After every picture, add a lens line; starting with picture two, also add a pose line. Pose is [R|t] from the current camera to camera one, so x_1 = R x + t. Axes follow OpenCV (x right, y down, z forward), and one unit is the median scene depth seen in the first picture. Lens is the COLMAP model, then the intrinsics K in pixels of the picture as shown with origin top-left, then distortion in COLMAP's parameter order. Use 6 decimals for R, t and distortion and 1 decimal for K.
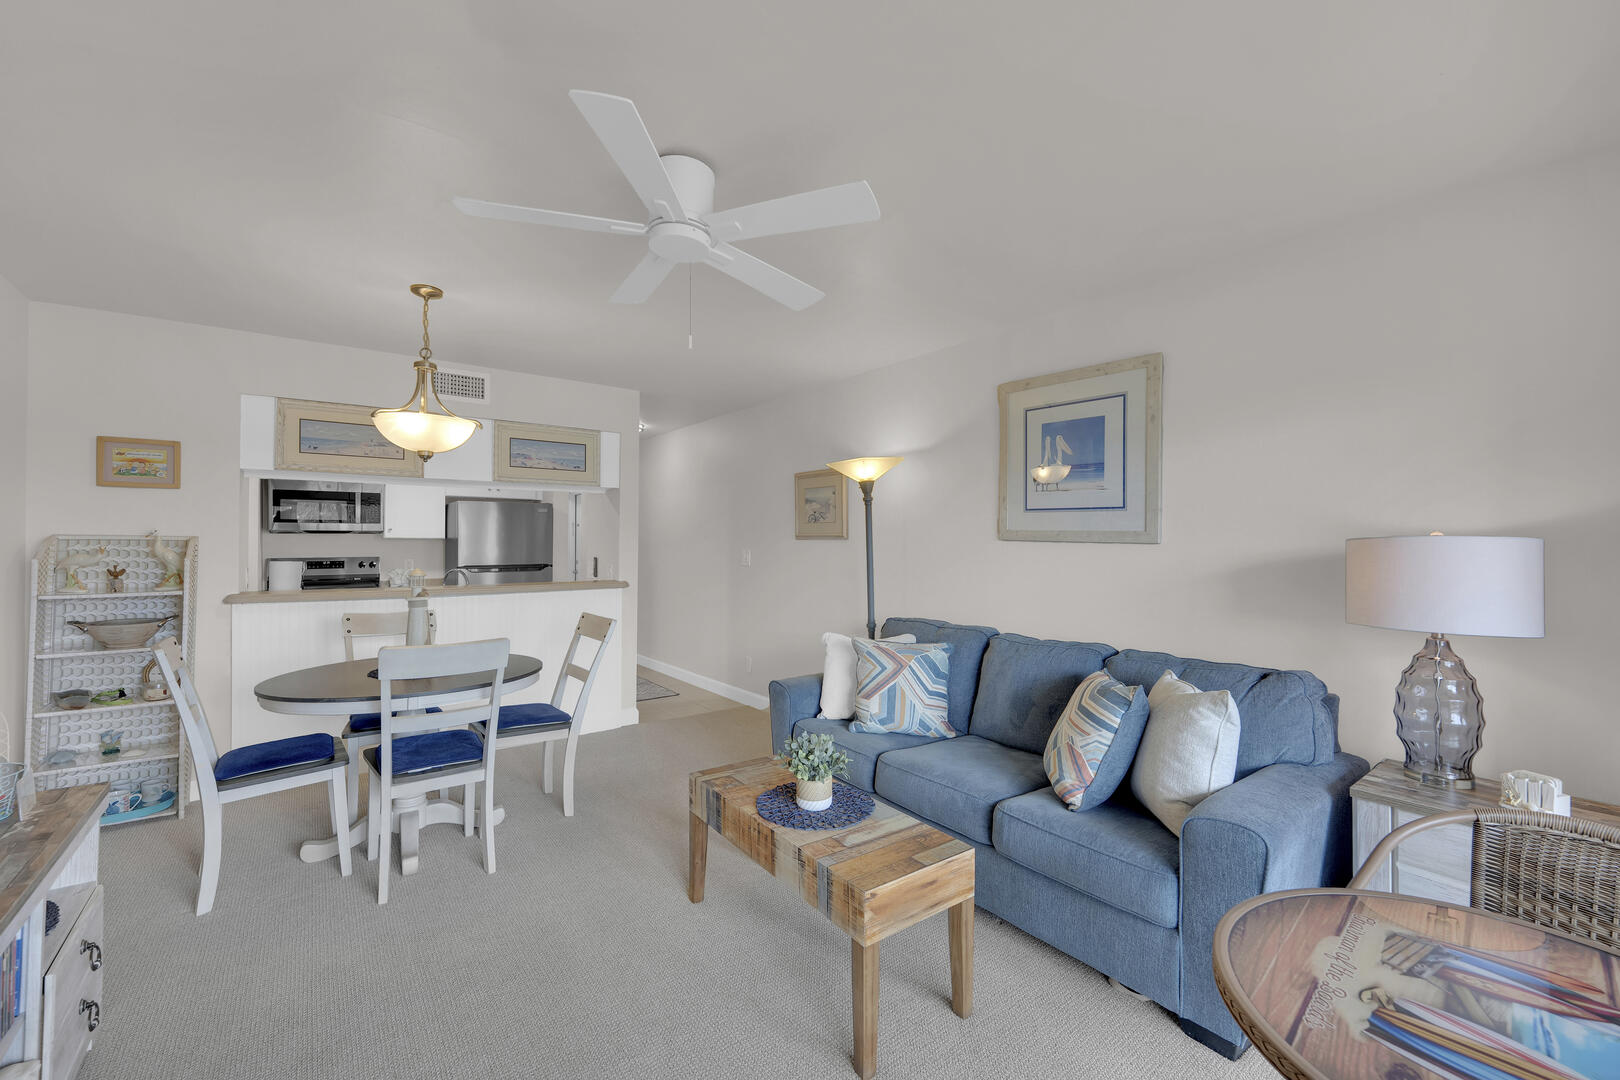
lens RADIAL K [[672.3, 0, 812.2], [0, 672.3, 528.9], [0, 0, 1]] dist [0.003161, 0.000251]
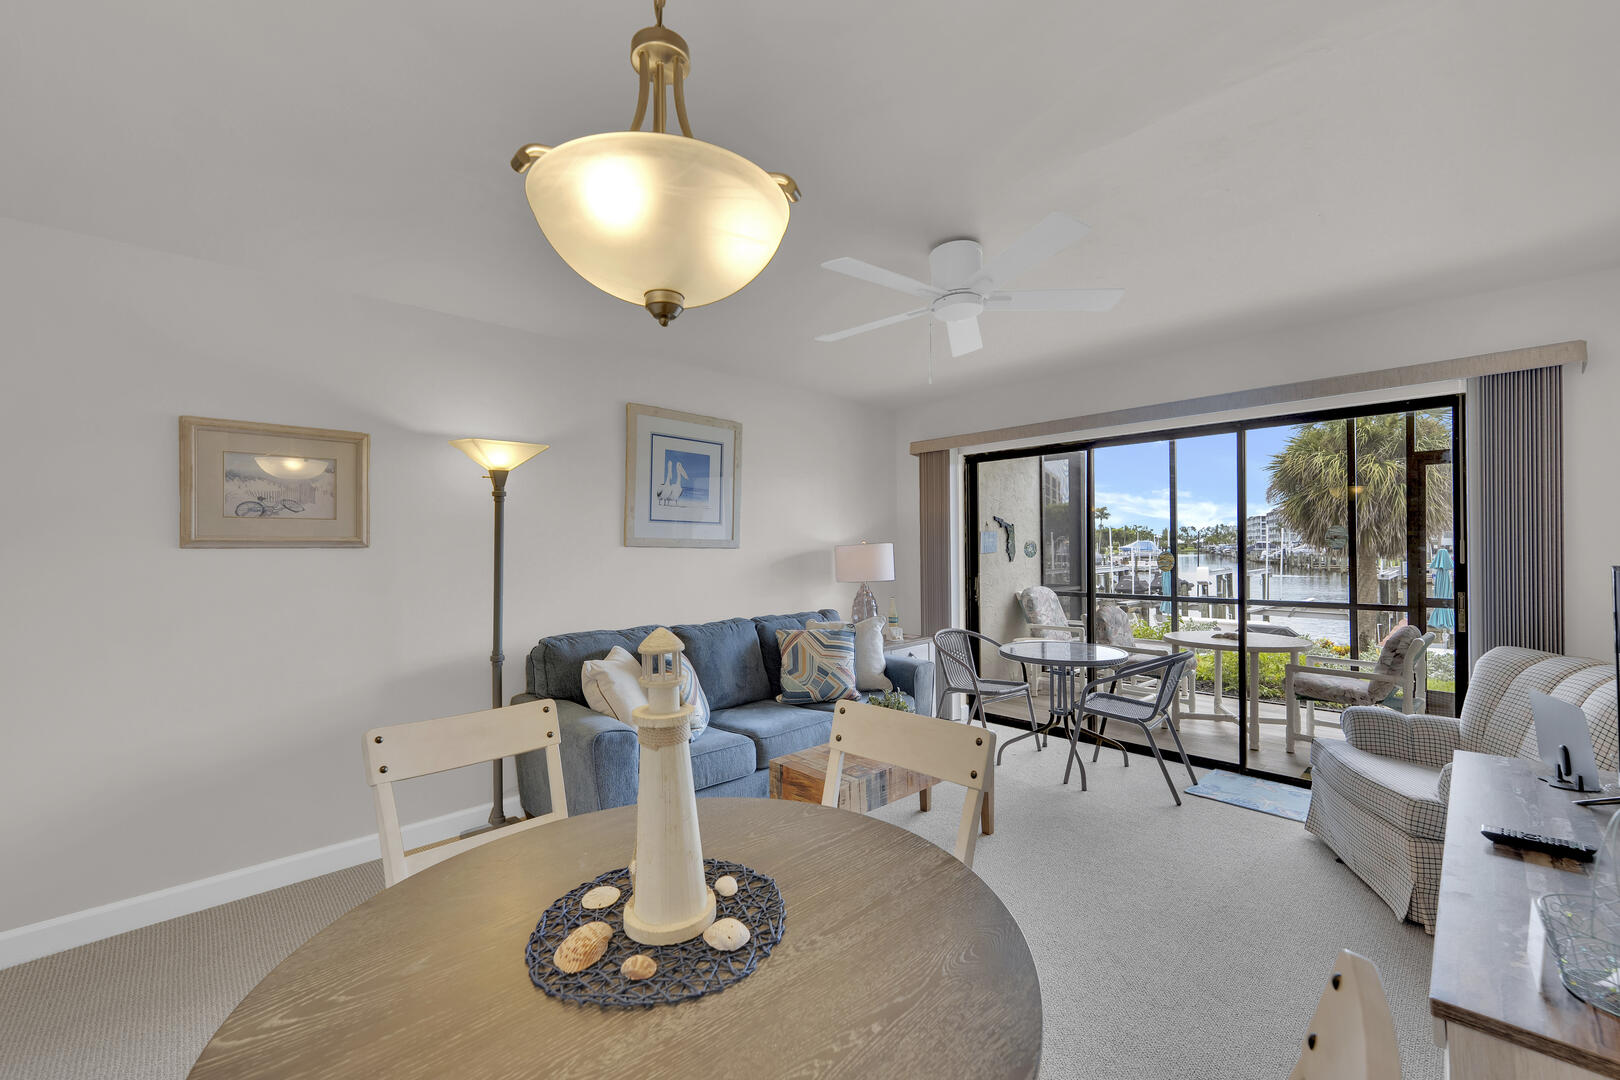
lens RADIAL K [[672.3, 0, 812.9], [0, 672.3, 545.4], [0, 0, 1]] dist [0.003161, 0.000251]
pose [[-0.158569, 0.002098, 0.987346, -0.880992], [-0.008549, 0.999957, -0.003497, 0.016952], [-0.987311, -0.008995, -0.158545, 0.931682]]
